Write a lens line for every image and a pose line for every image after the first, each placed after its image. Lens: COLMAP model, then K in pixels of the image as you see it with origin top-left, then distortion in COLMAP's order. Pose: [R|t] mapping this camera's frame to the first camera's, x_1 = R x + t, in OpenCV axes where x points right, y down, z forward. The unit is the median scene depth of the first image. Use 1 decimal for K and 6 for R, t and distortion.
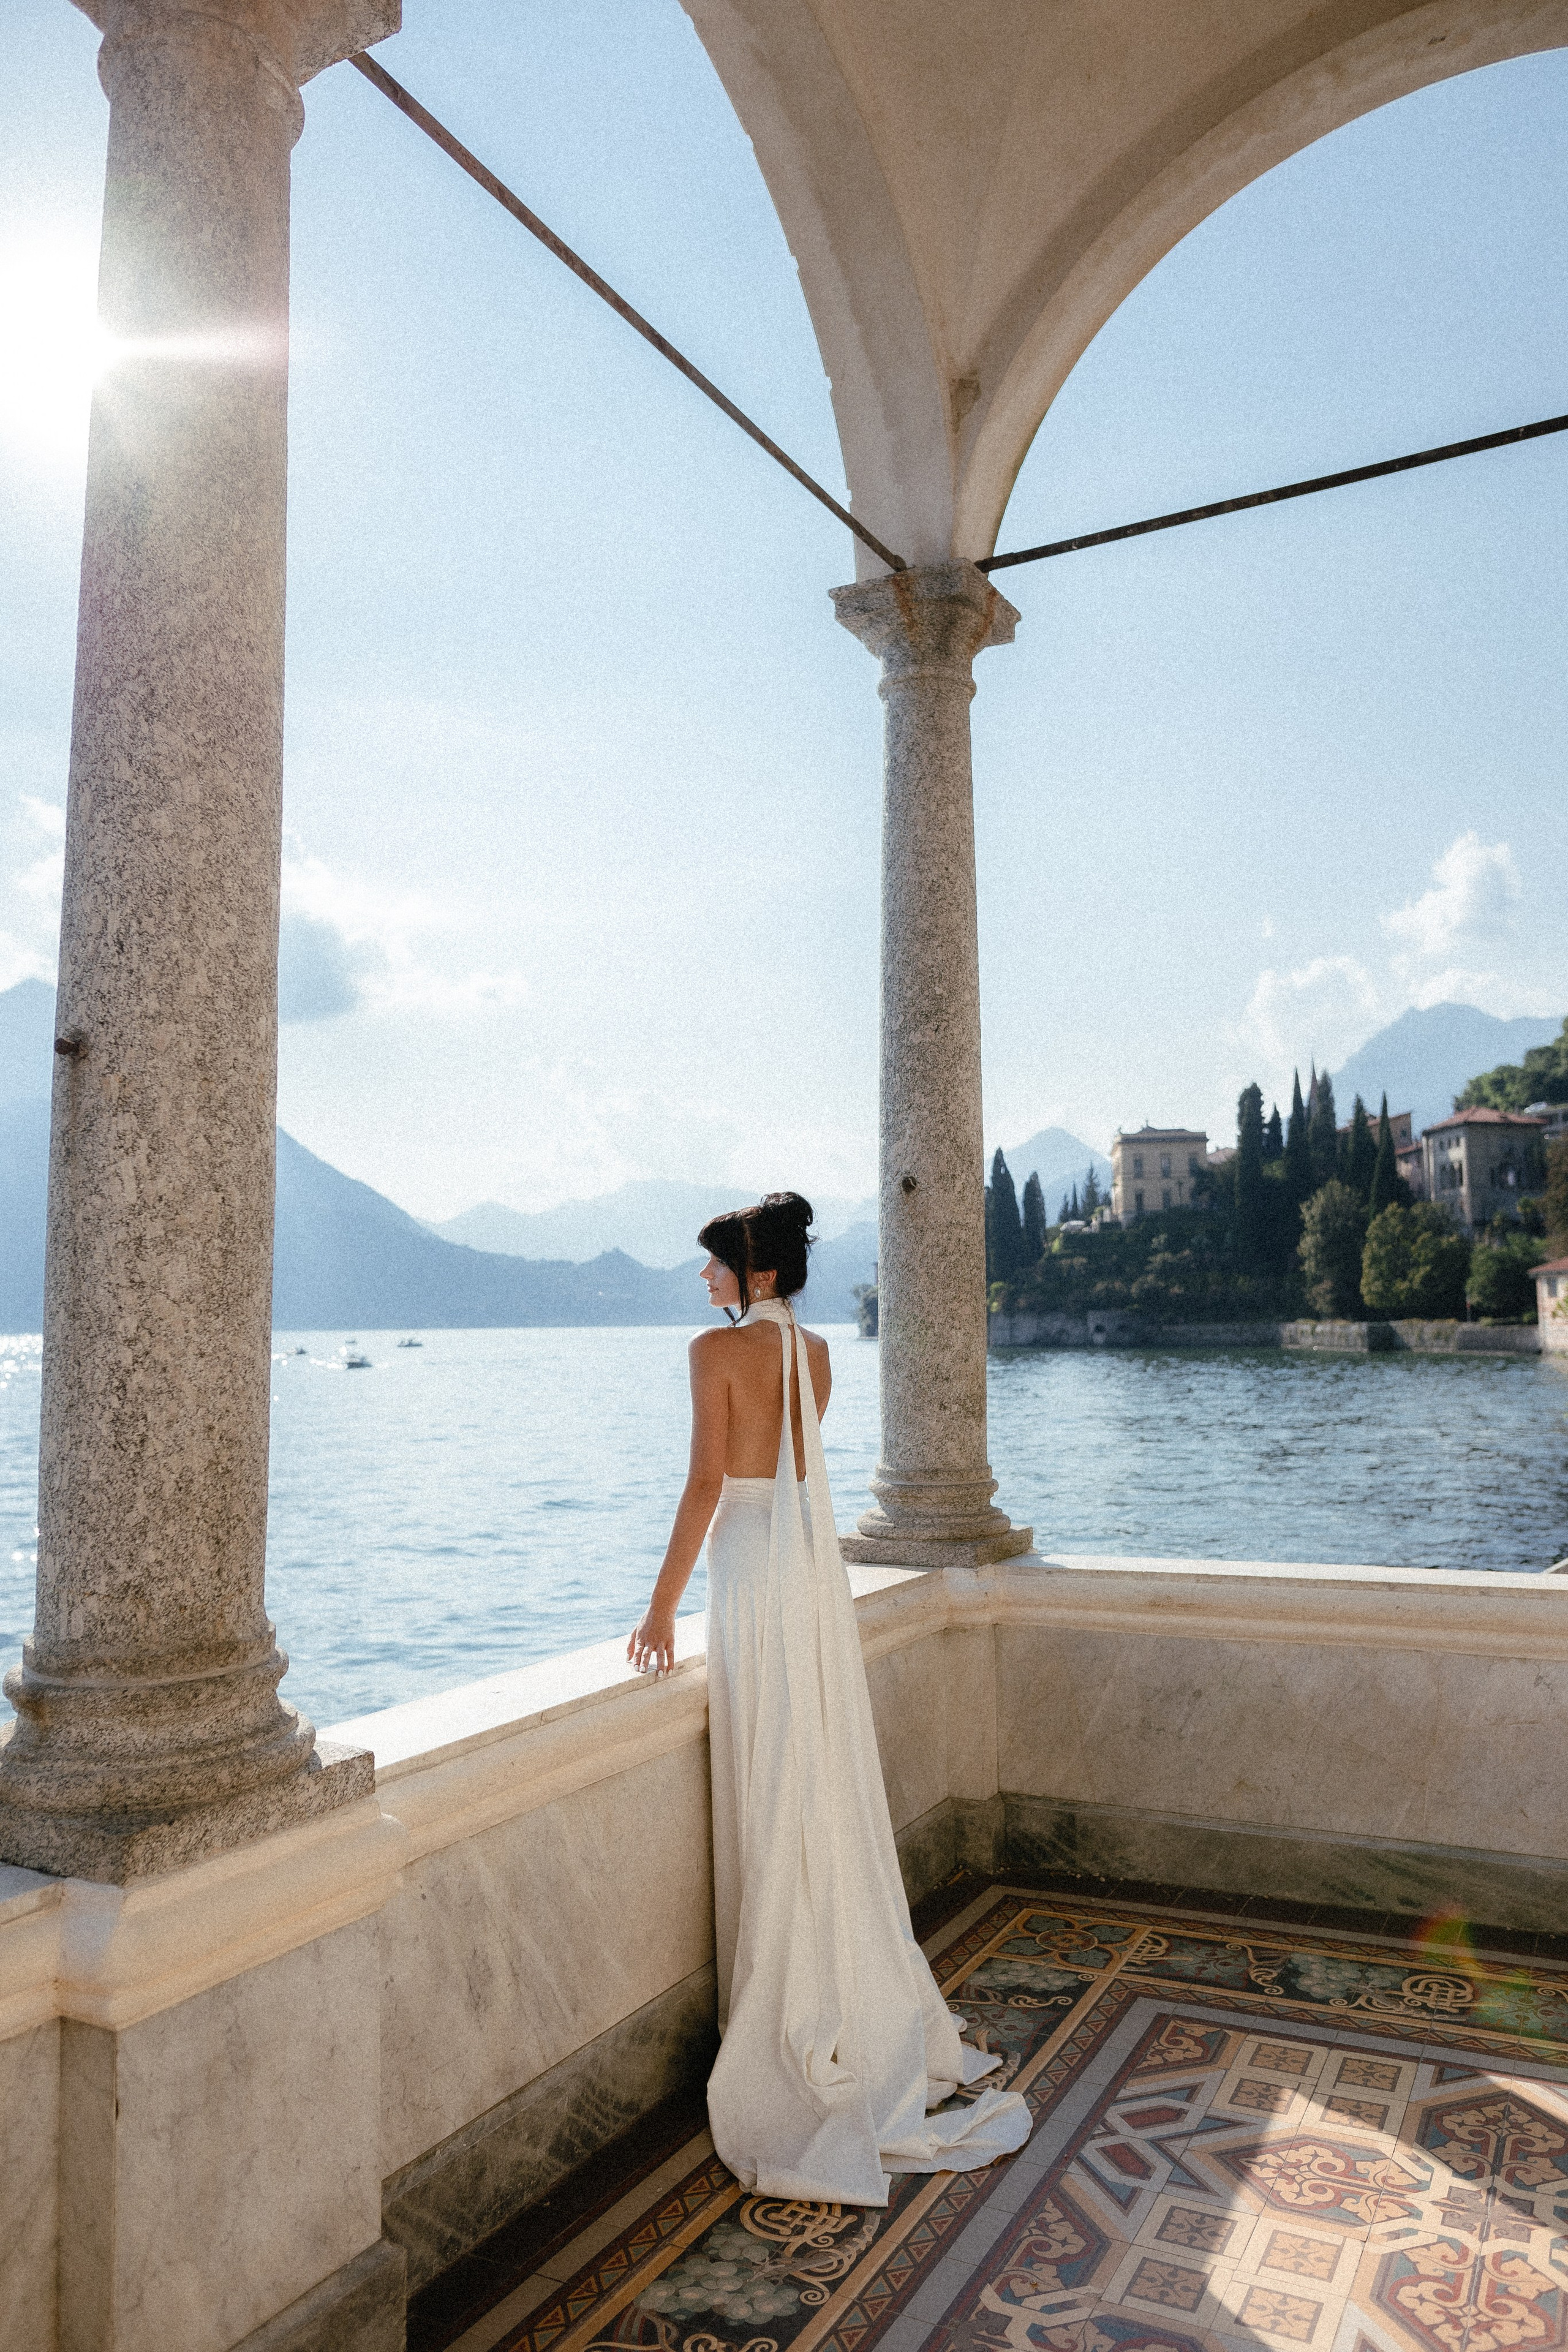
lens RADIAL K [[1633.1, 0, 784.0], [0, 1633.1, 1176.0], [0, 0, 1]] dist [-0.051687, 0.044857]
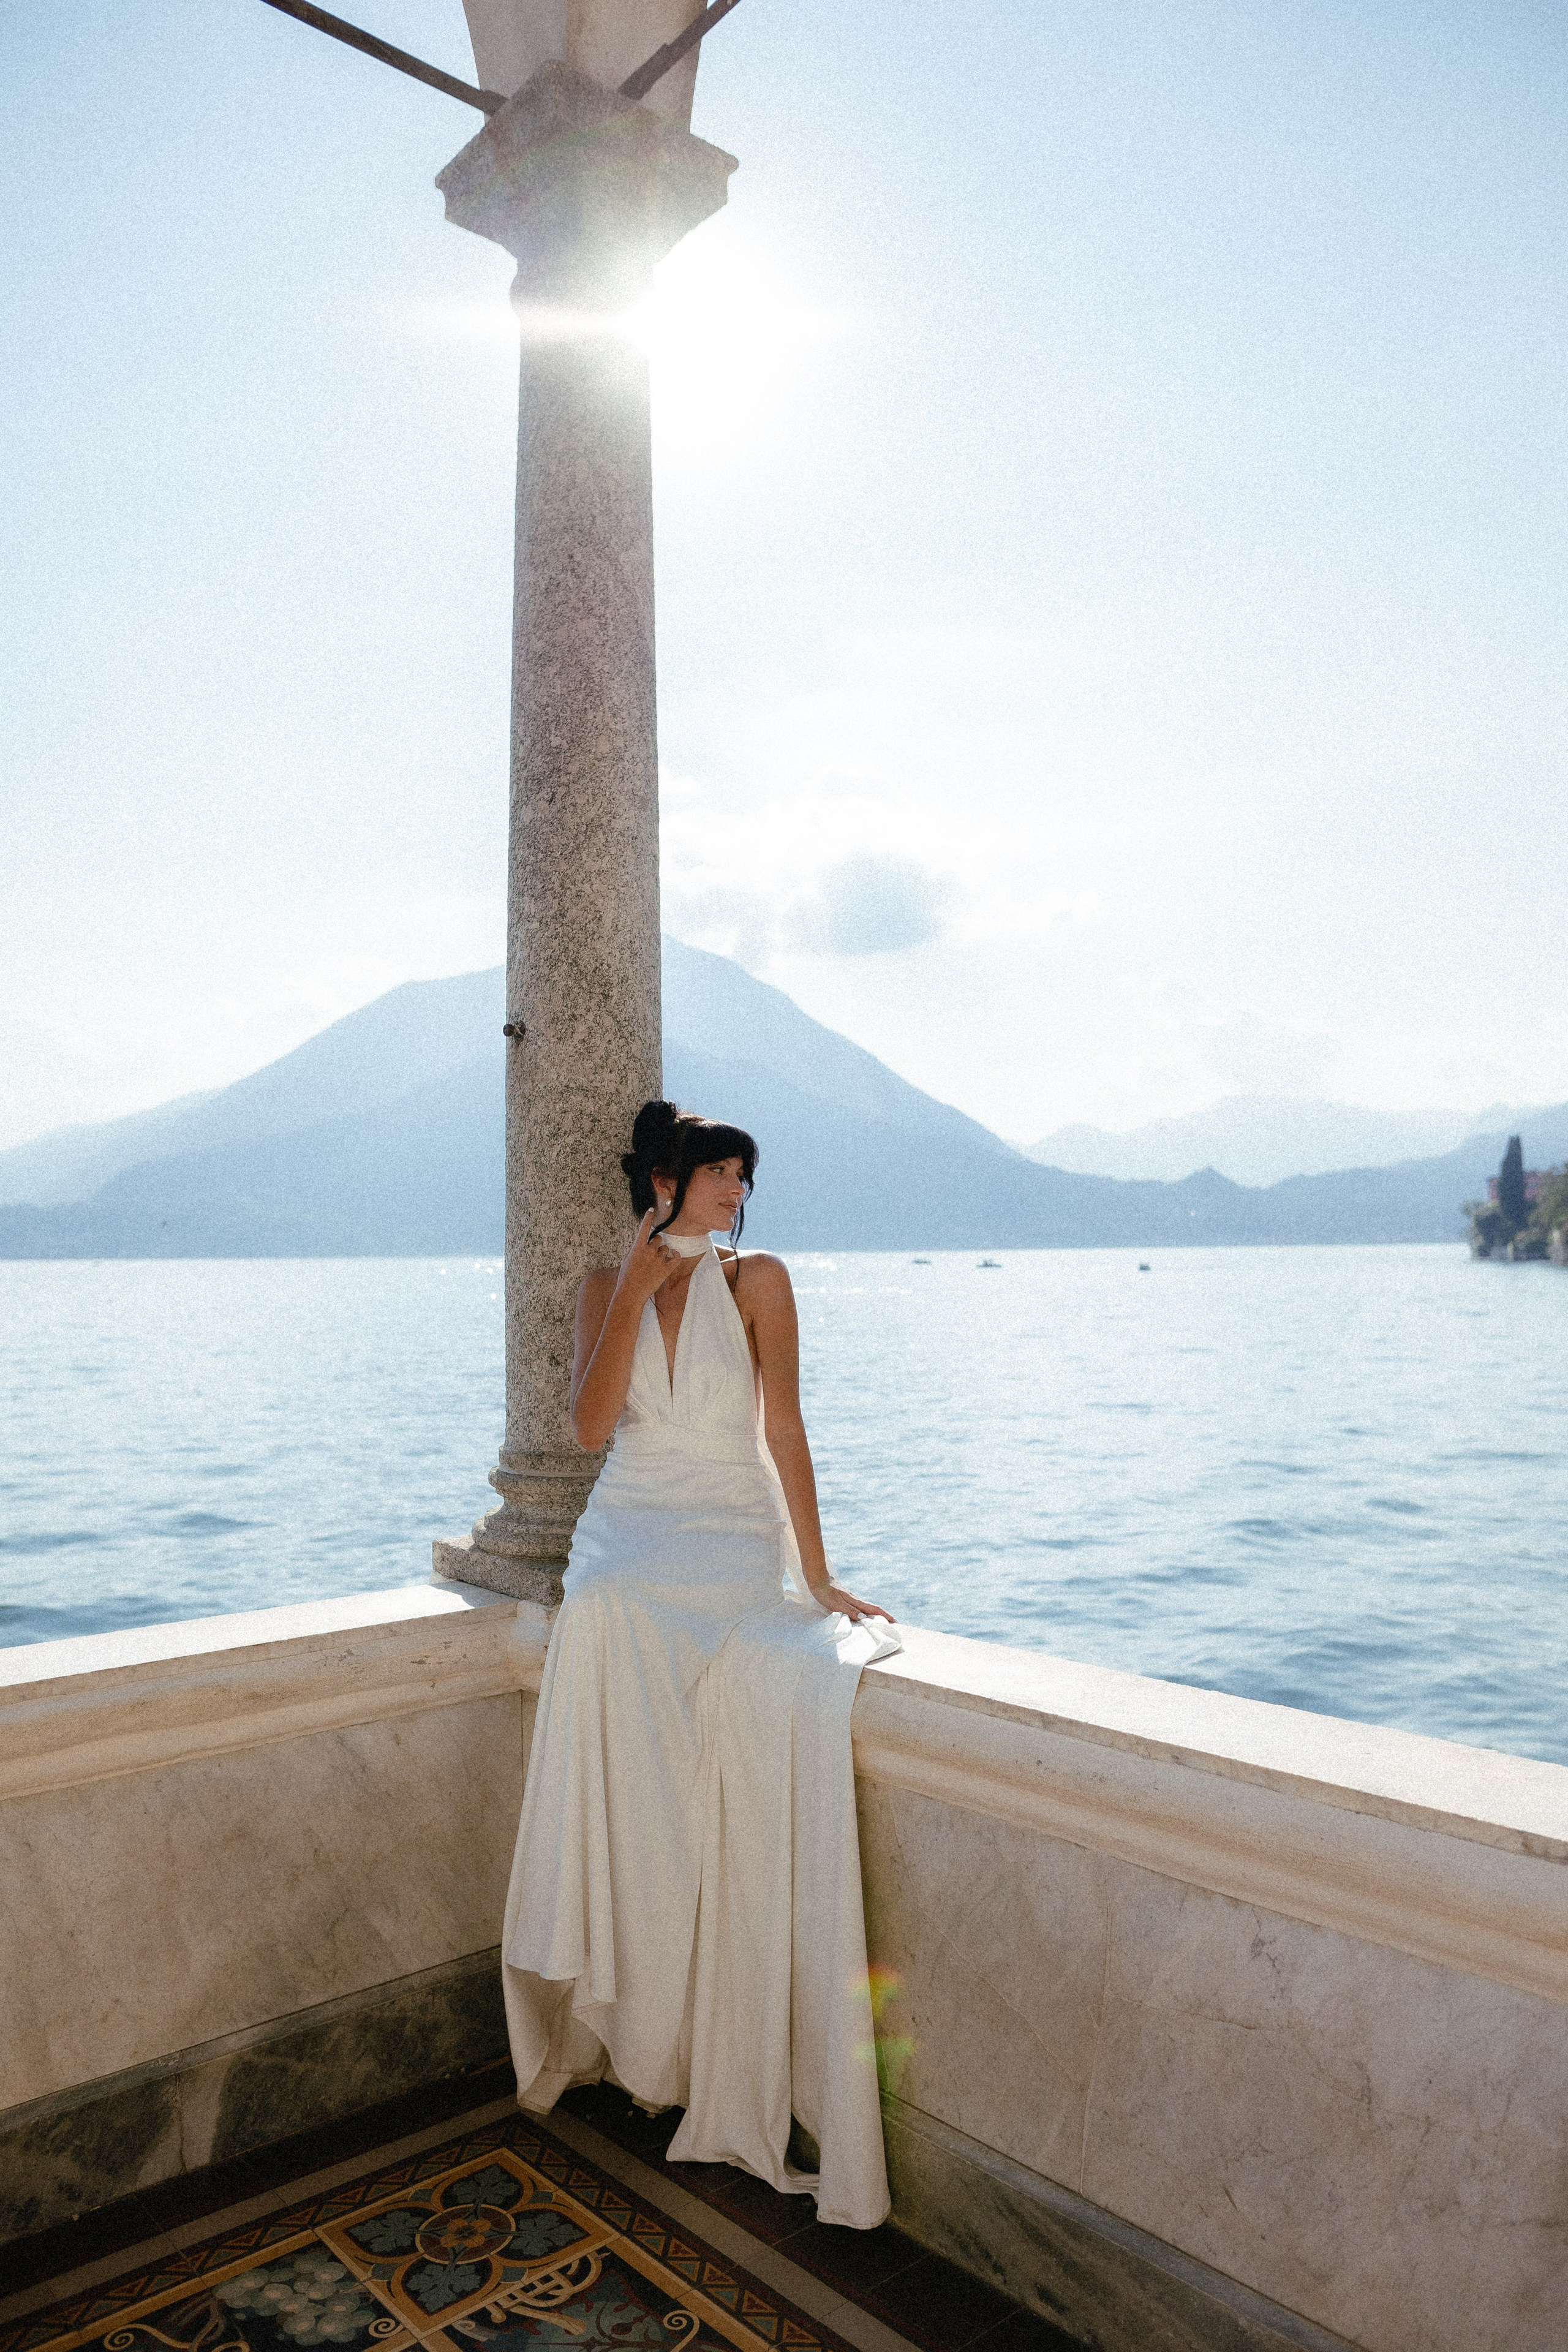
lens RADIAL K [[1632.4, 0, 774.9], [0, 1632.4, 1191.0], [0, 0, 1]] dist [-0.050724, 0.042711]
pose [[0.932924, -0.010695, -0.359915, 0.562286], [0.031458, 0.998158, 0.051881, 0.052390], [0.358697, -0.059723, 0.931542, 0.543718]]
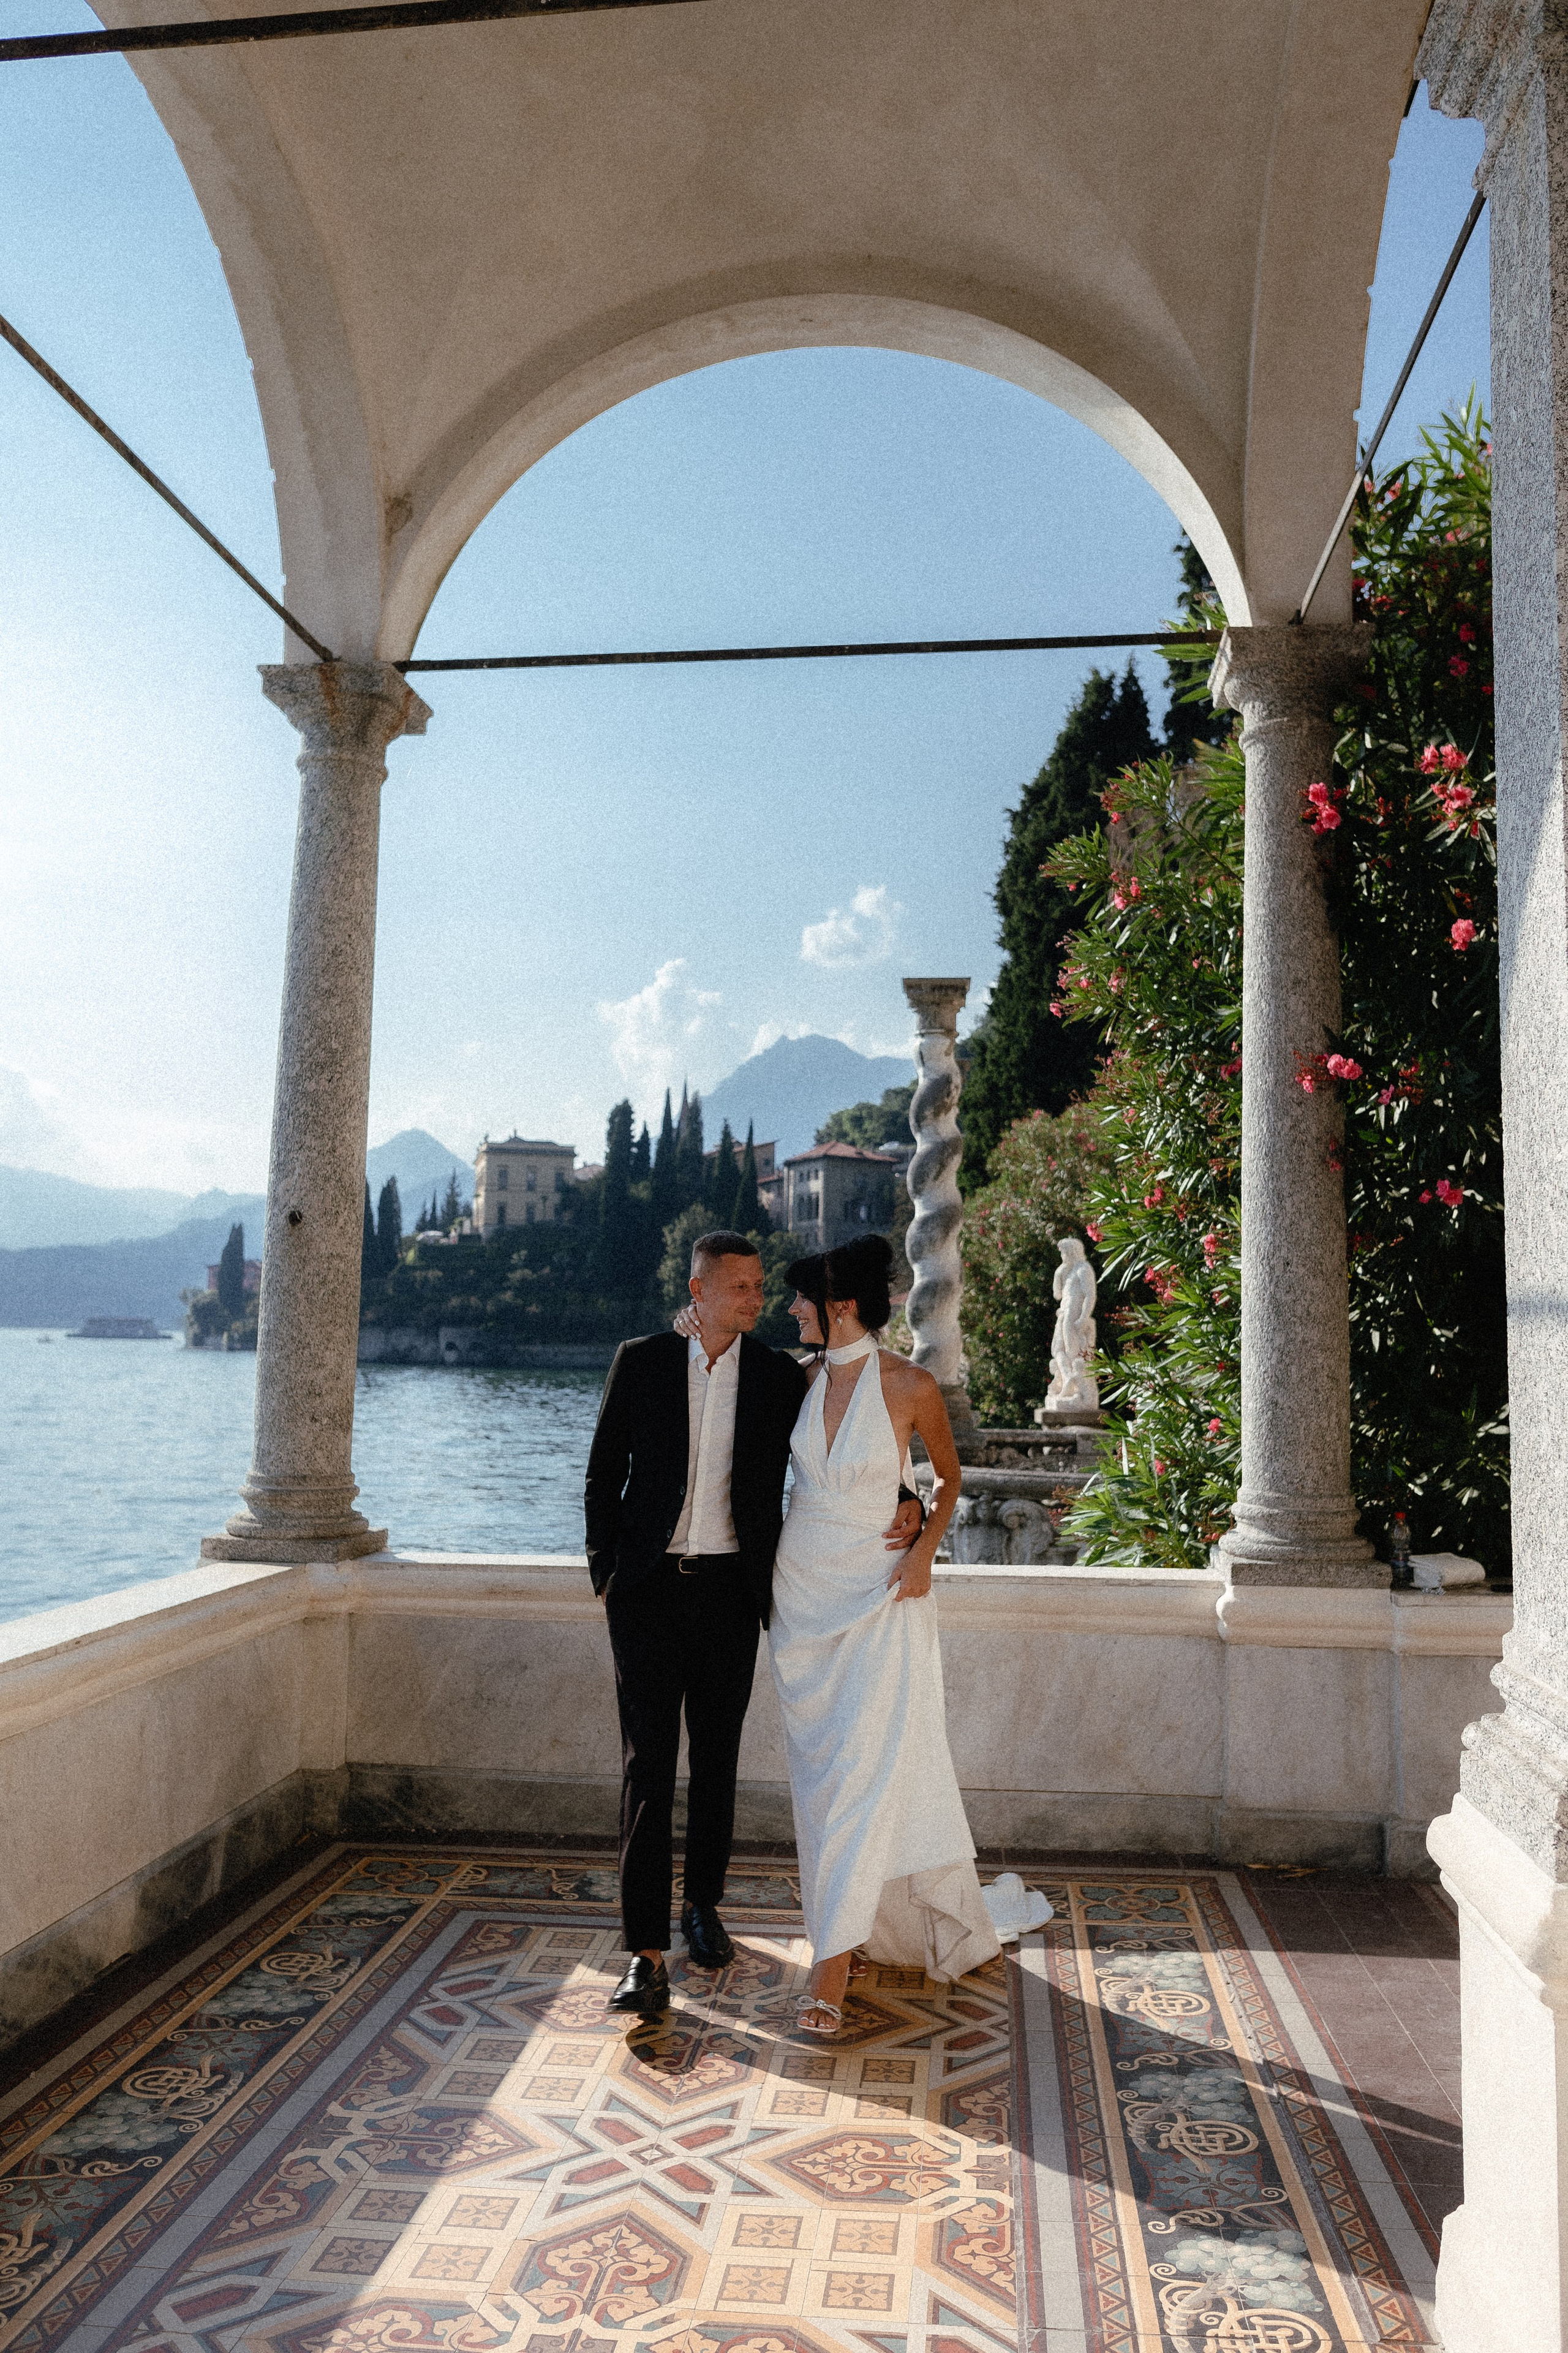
lens RADIAL K [[1735.8, 0, 790.9], [0, 1735.8, 1186.8], [0, 0, 1]] dist [-0.047489, 0.046340]
pose [[0.926902, 0.064043, 0.369798, -0.062326], [-0.064694, 0.997848, -0.010656, -0.033404], [-0.369685, -0.014047, 0.929051, -0.280724]]
